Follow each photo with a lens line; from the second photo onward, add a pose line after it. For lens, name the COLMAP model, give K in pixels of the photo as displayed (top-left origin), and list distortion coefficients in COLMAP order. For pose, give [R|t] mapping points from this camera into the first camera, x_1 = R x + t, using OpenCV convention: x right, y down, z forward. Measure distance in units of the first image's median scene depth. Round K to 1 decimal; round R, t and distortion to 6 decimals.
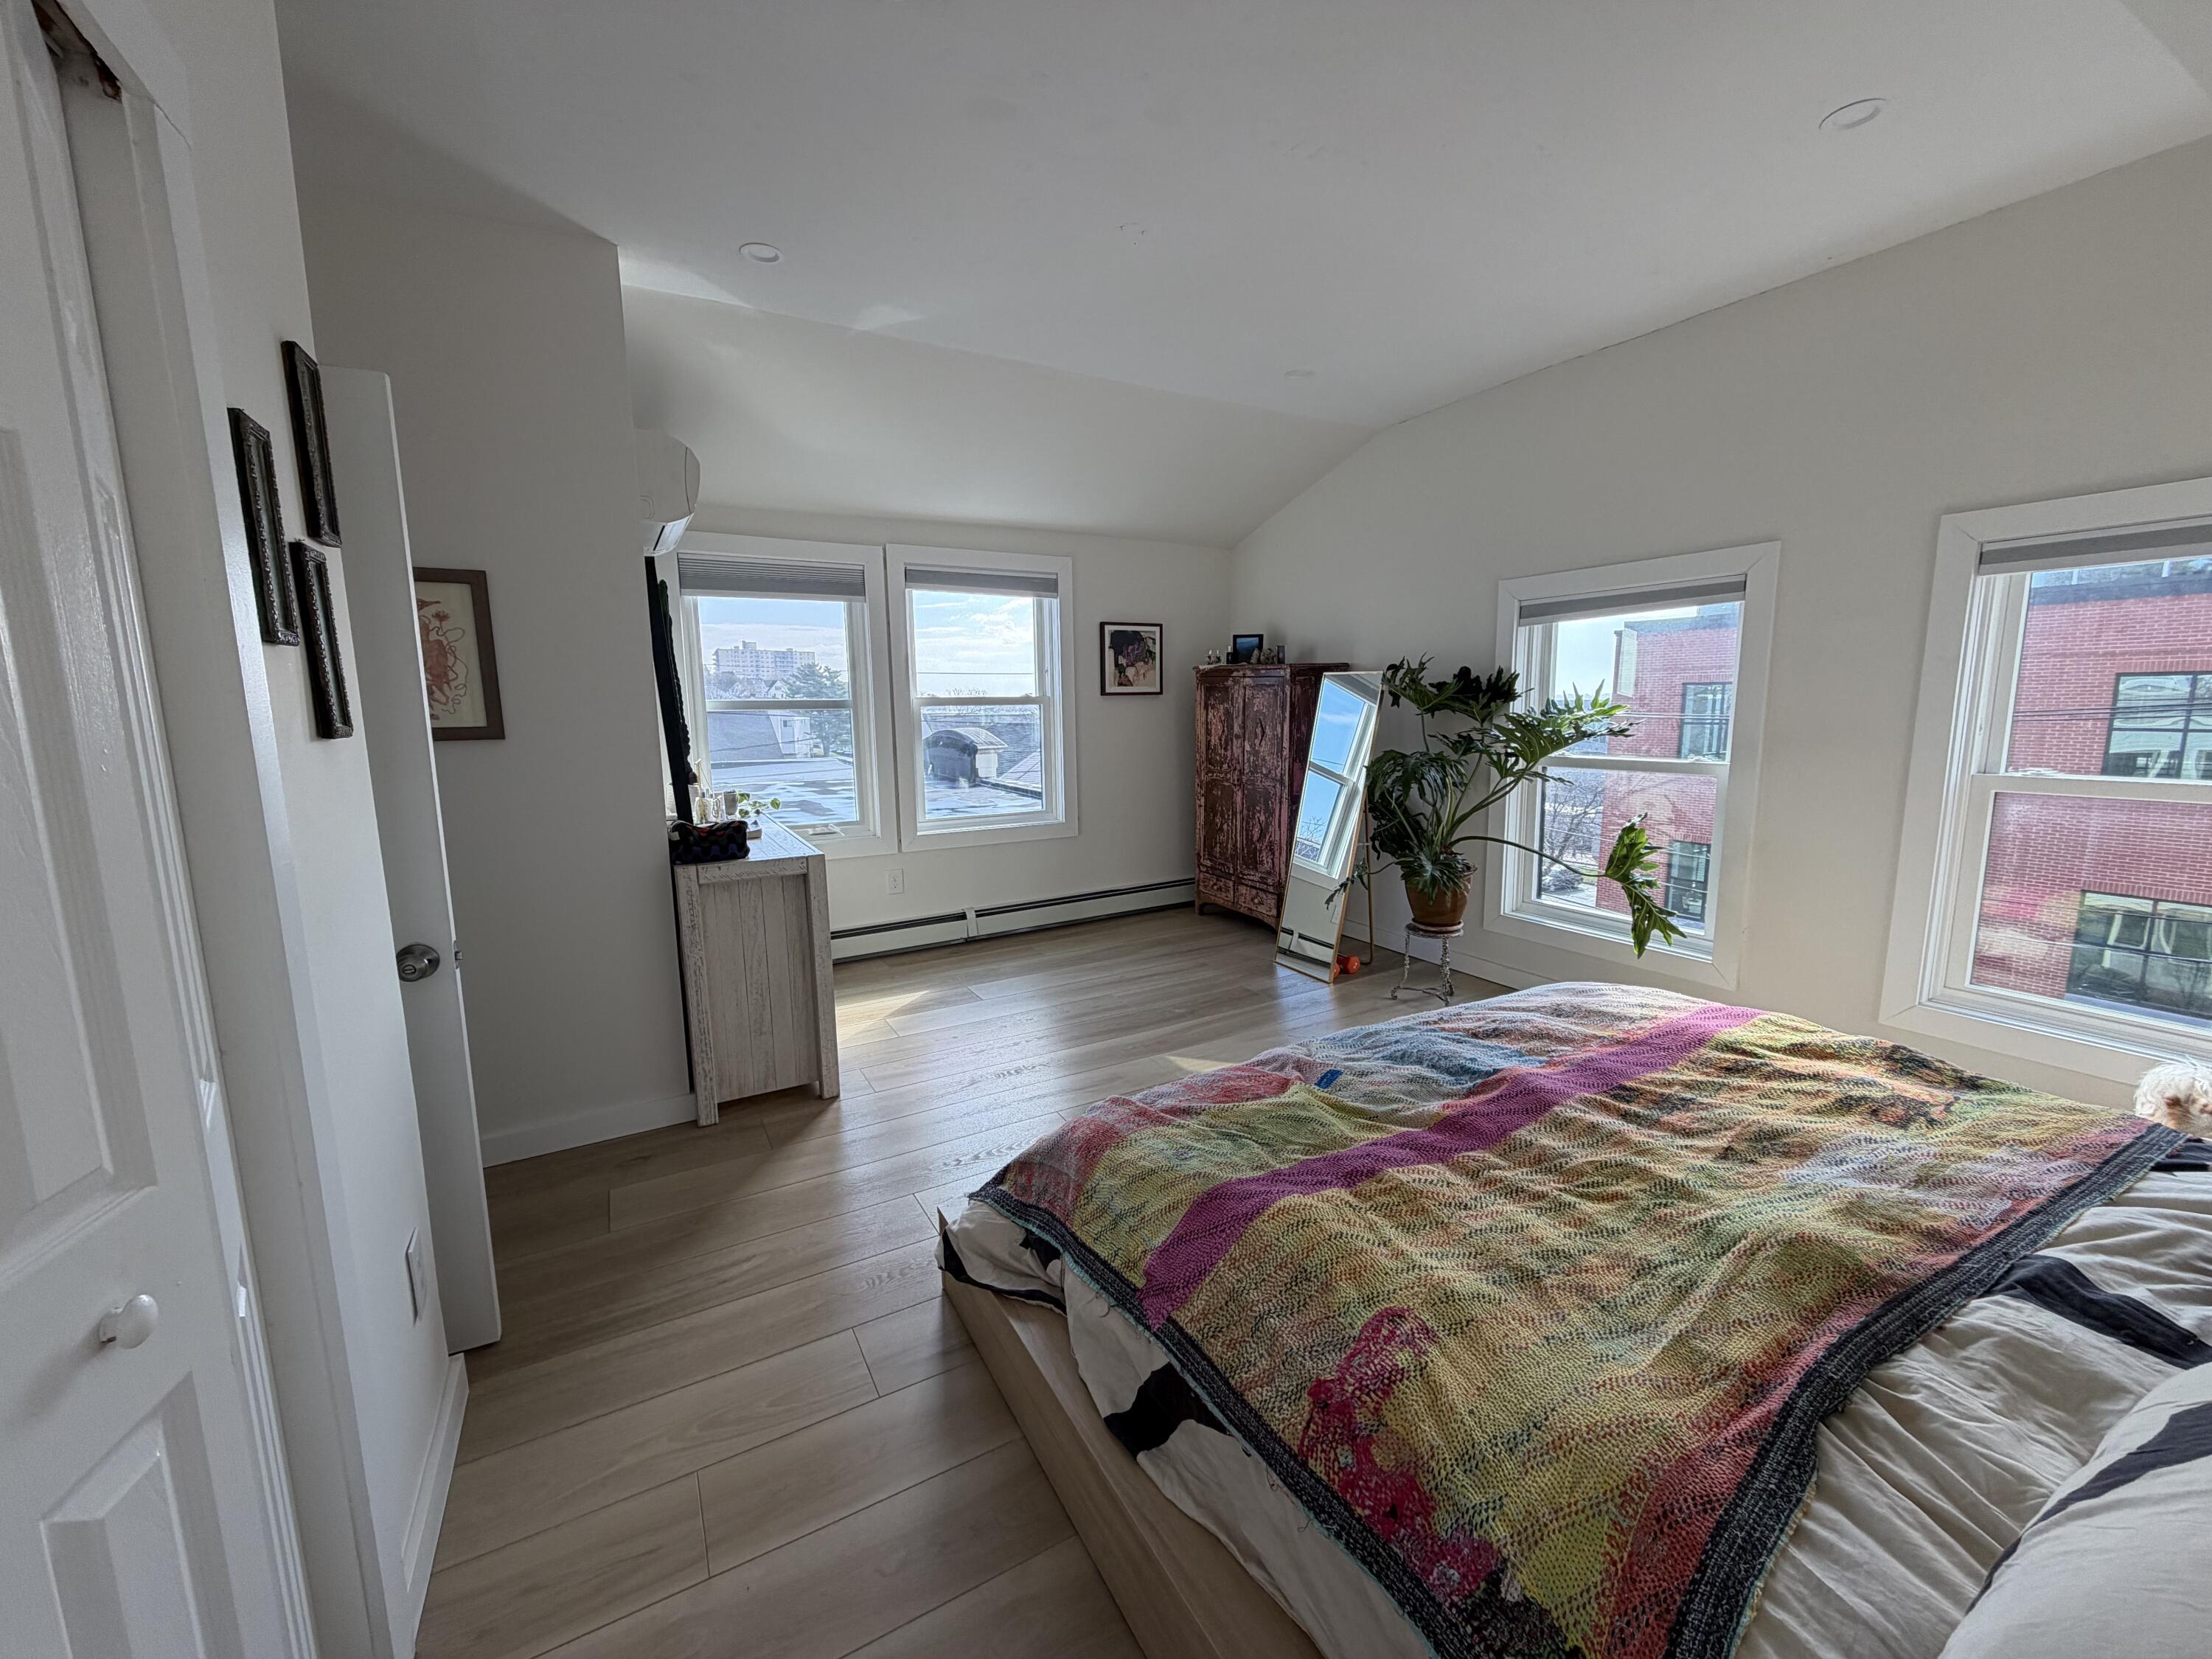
lens RADIAL K [[874.8, 0, 1108.1], [0, 874.8, 831.3], [0, 0, 1]] dist [0.002250, -0.000264]
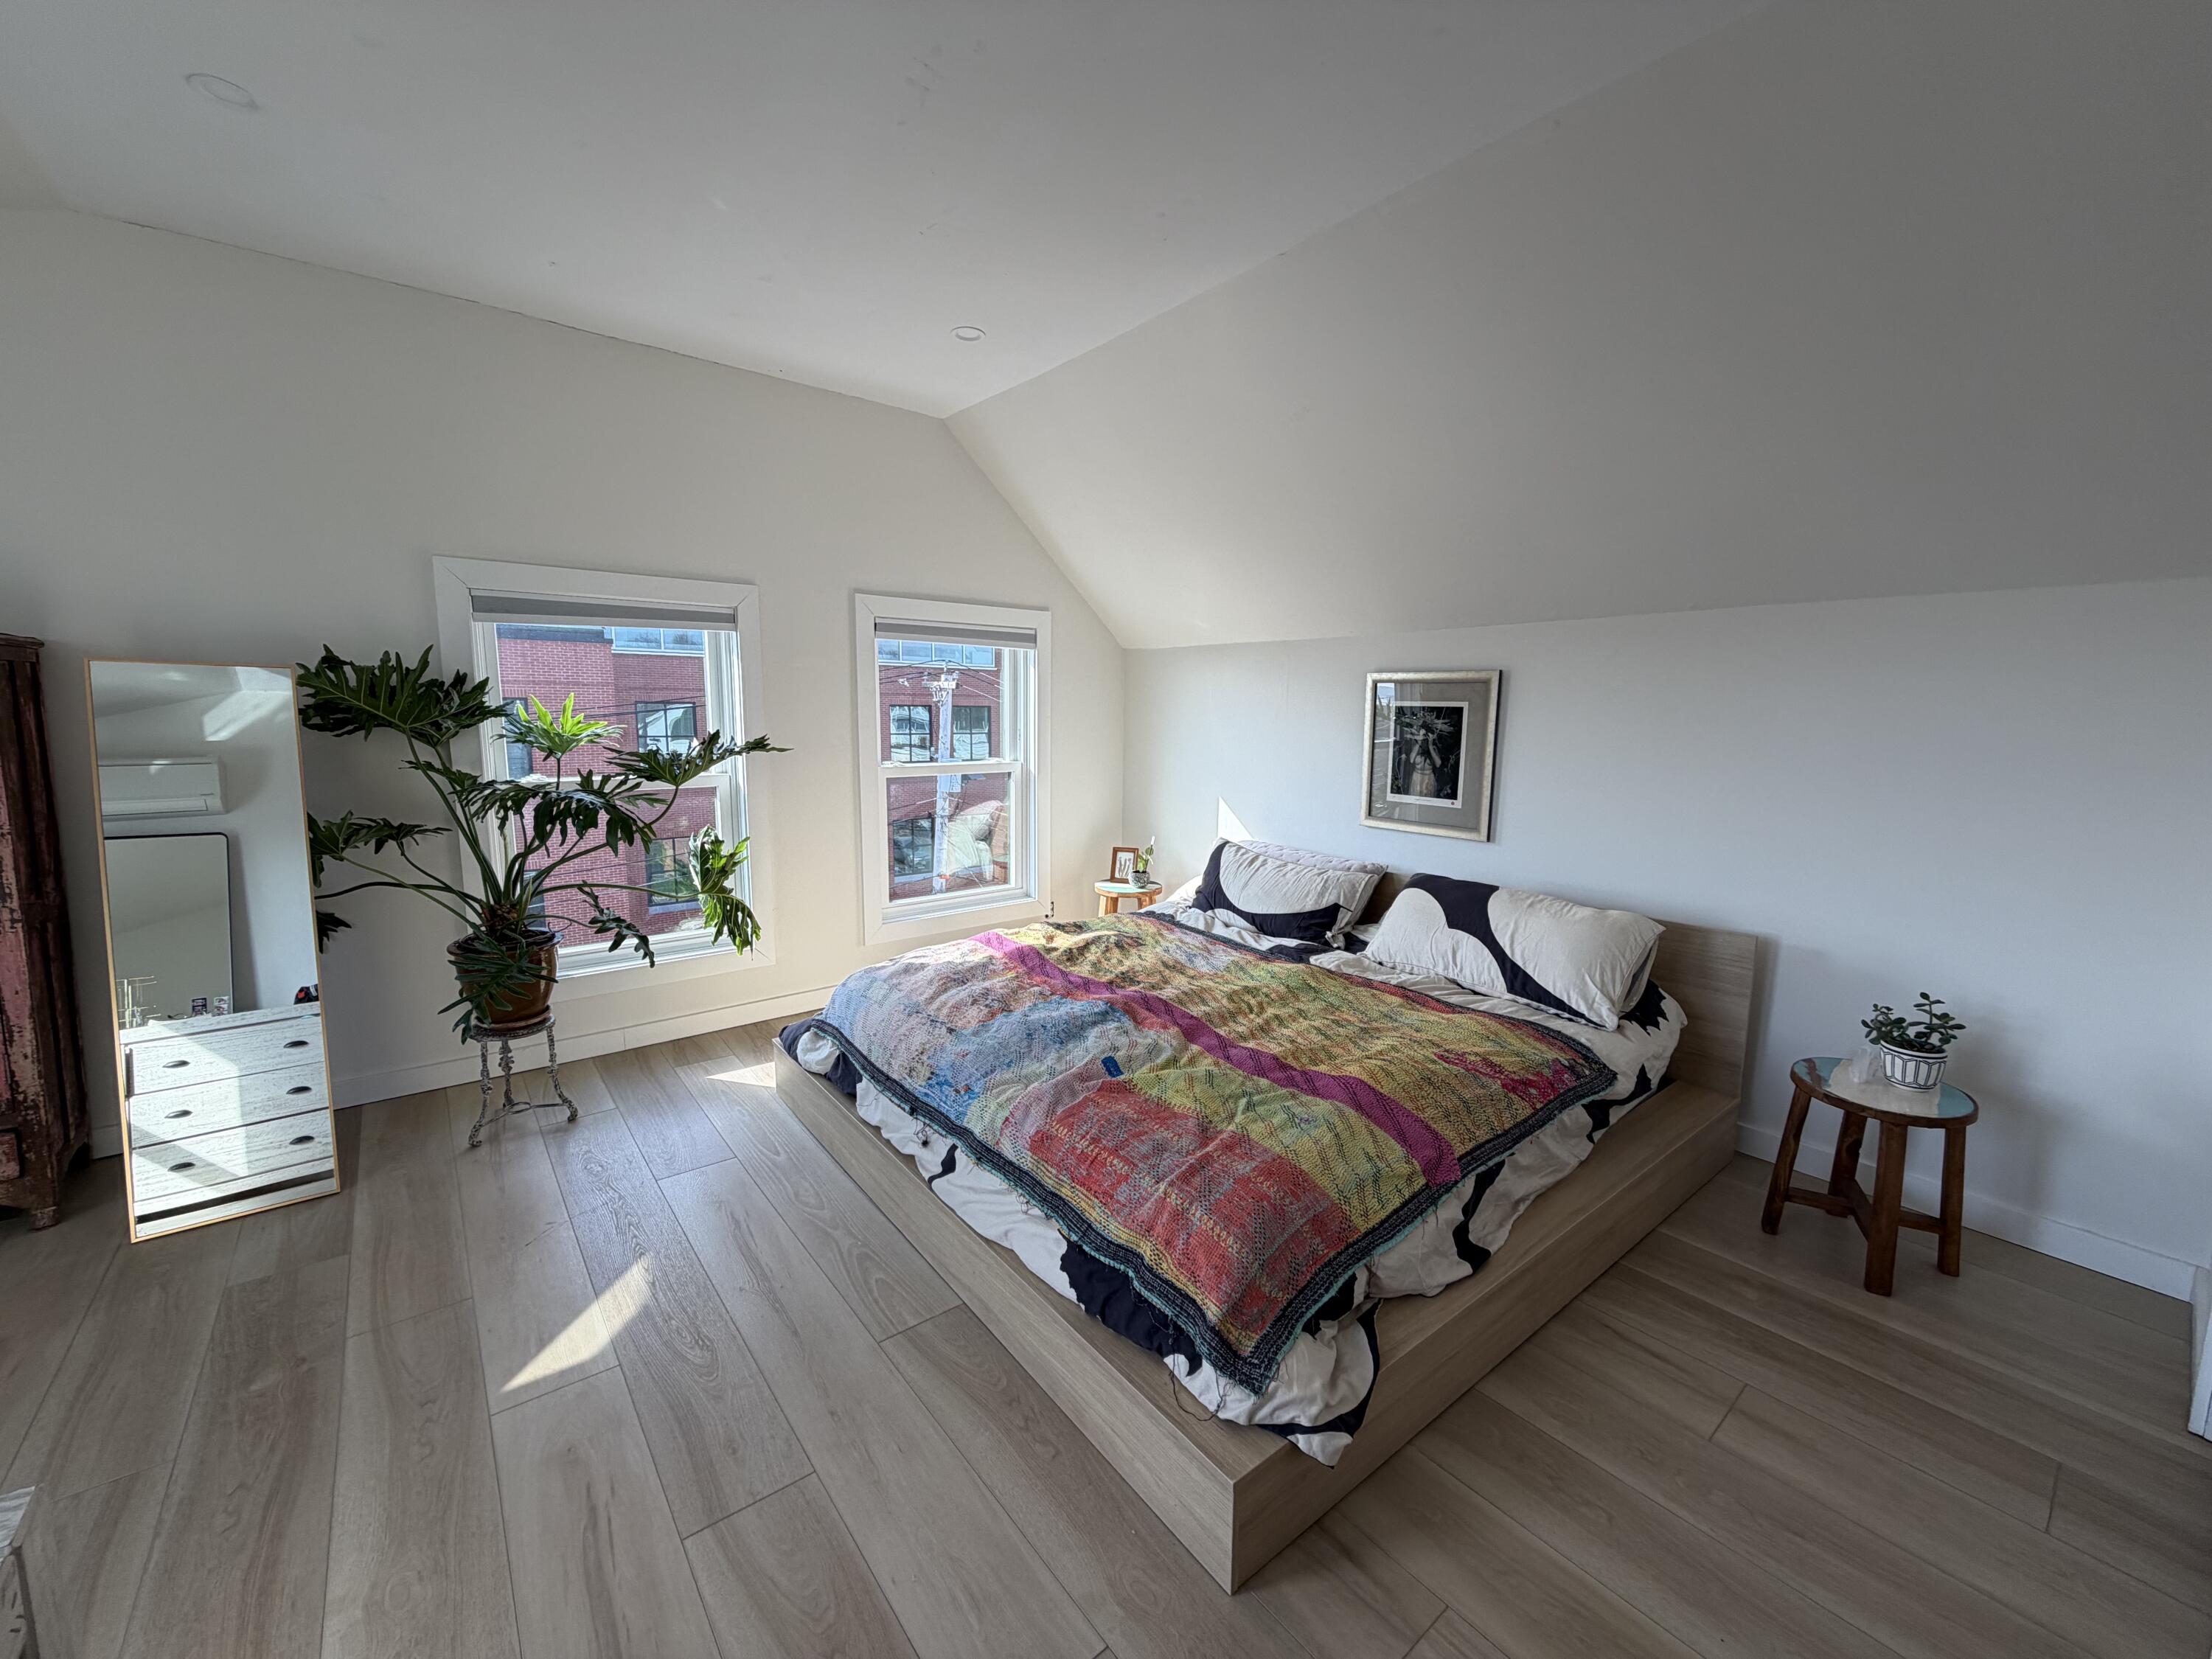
lens RADIAL K [[874.8, 0, 1098.2], [0, 874.8, 820.8], [0, 0, 1]] dist [0.002250, -0.000264]
pose [[-0.156560, -0.112699, 0.981218, -0.921844], [0.137312, 0.981337, 0.134622, -0.196636], [-0.978077, 0.155809, -0.138163, 1.332863]]
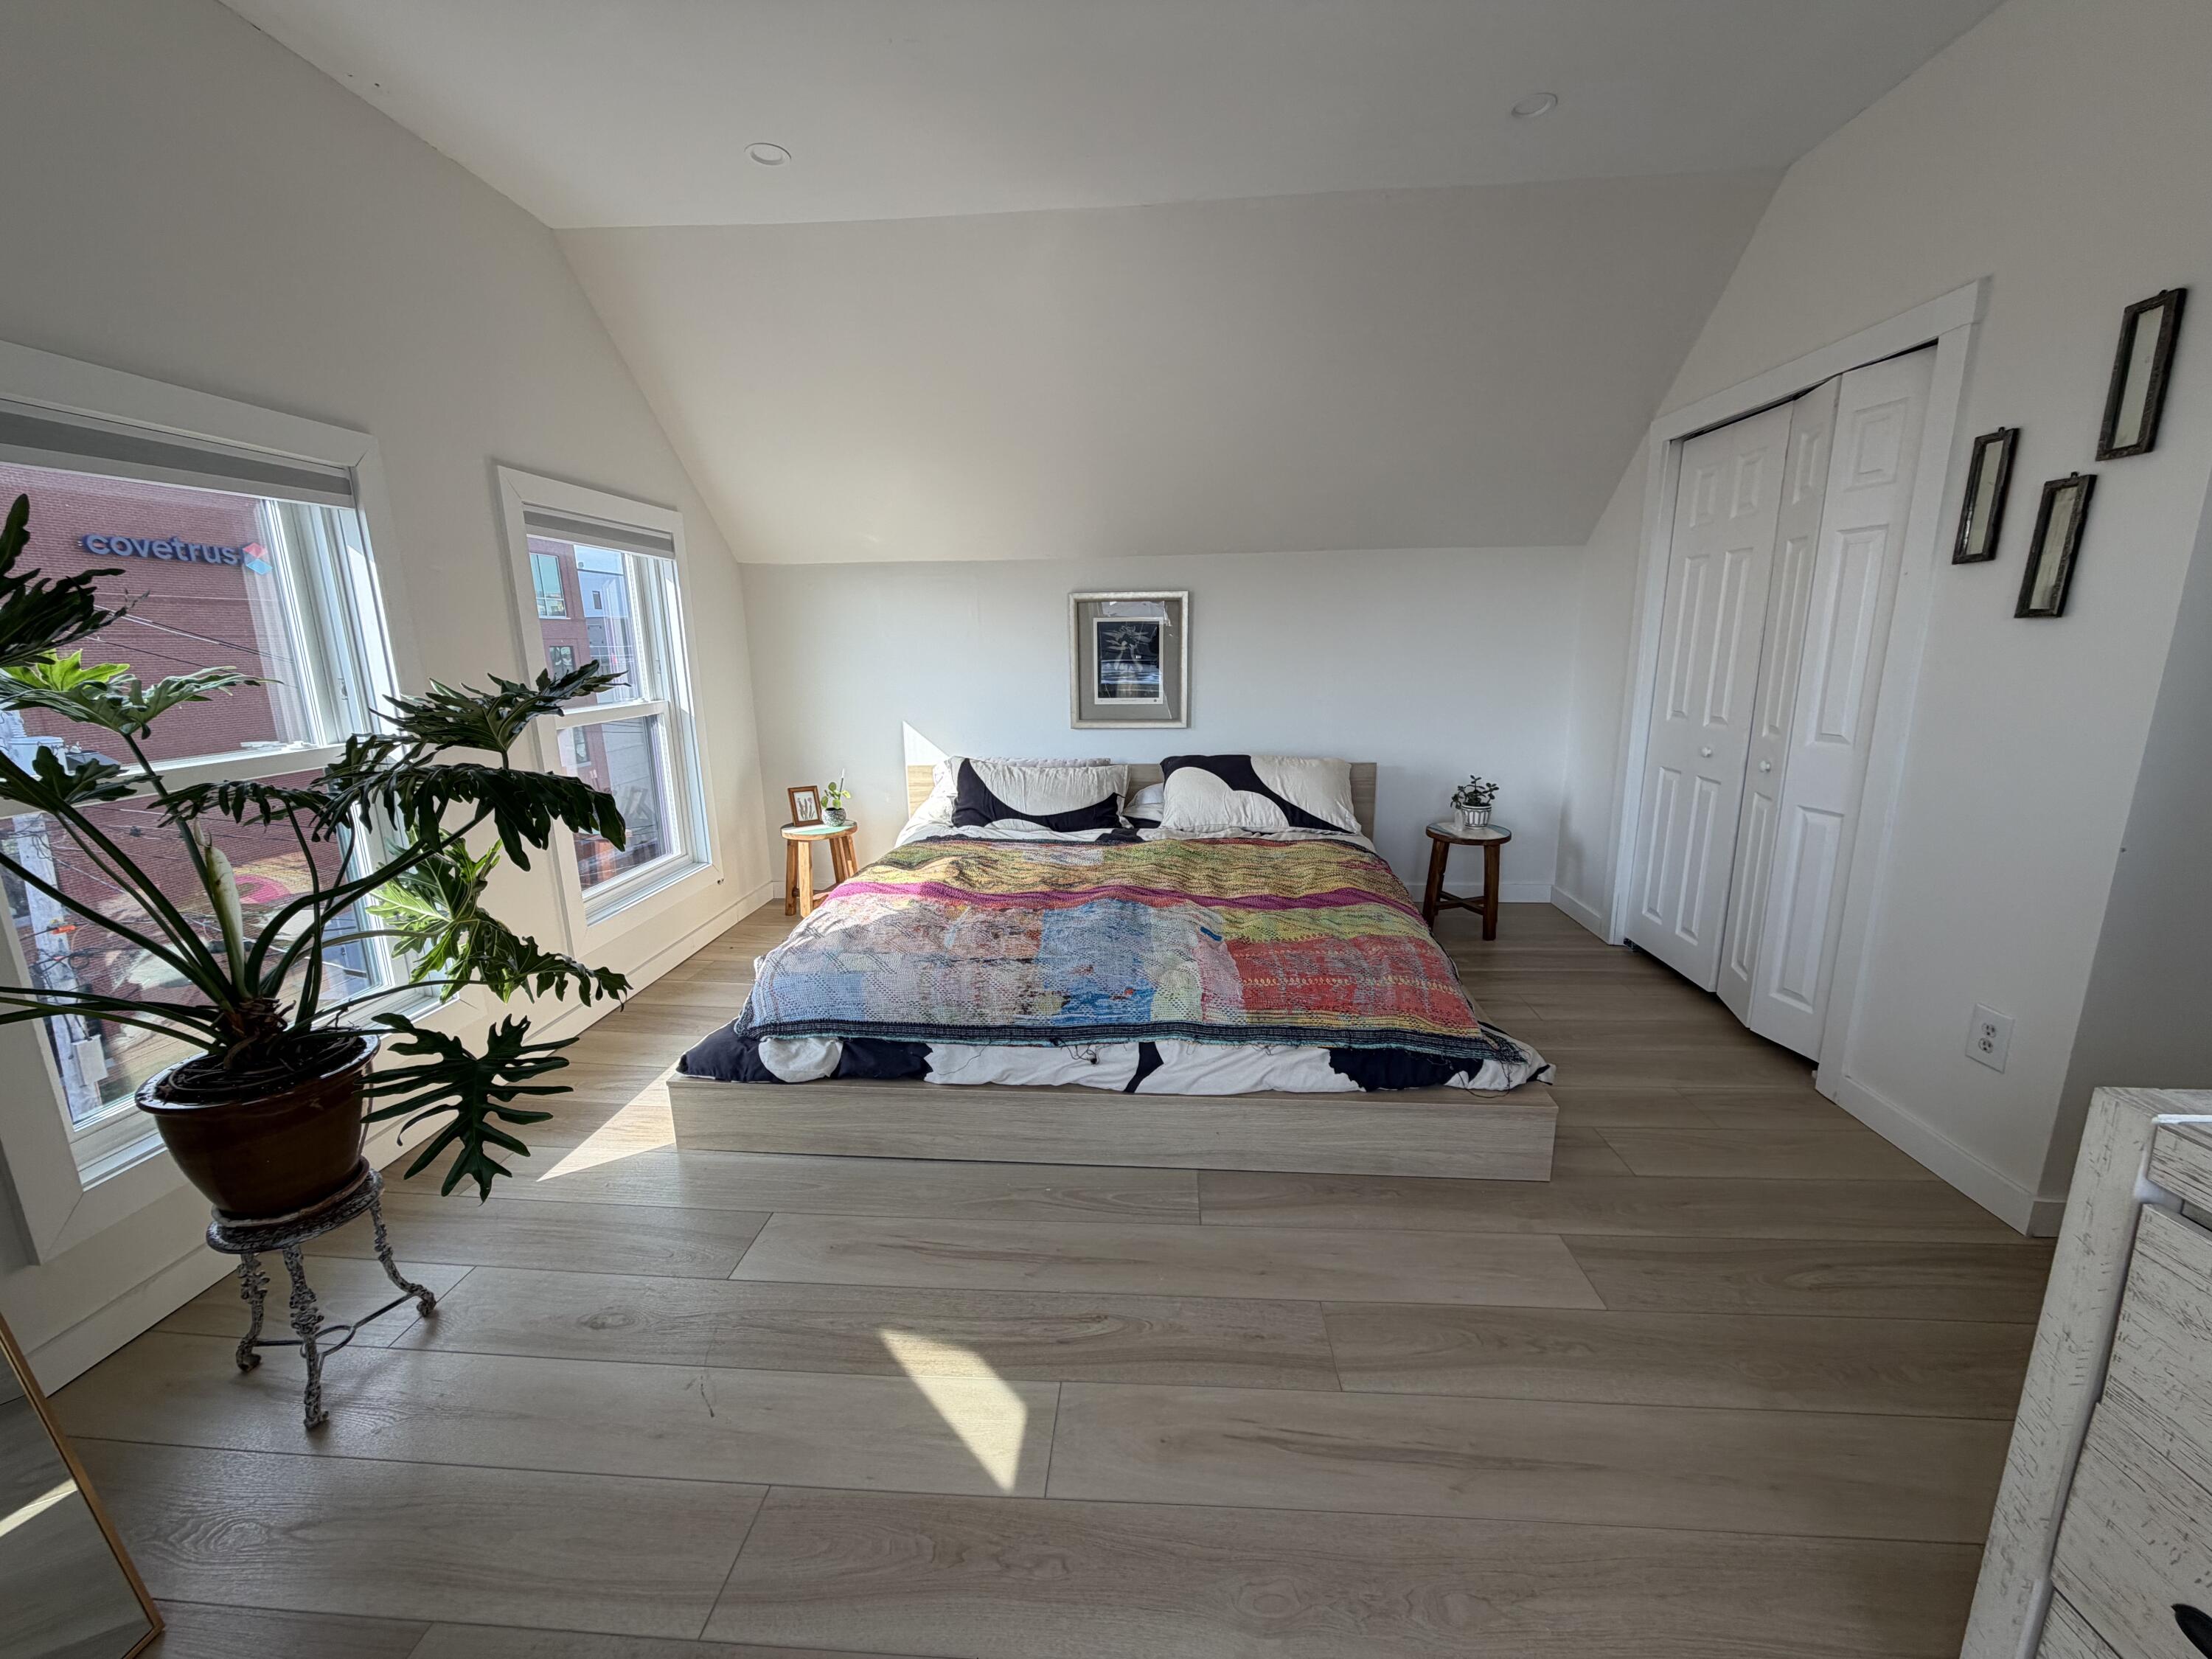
lens RADIAL K [[874.8, 0, 1111.3], [0, 874.8, 817.4], [0, 0, 1]] dist [0.002250, -0.000264]
pose [[-0.831519, -0.084979, 0.548958, -0.358115], [0.109678, 0.943661, 0.312211, -0.332639], [-0.544562, 0.319818, -0.775351, 2.368295]]
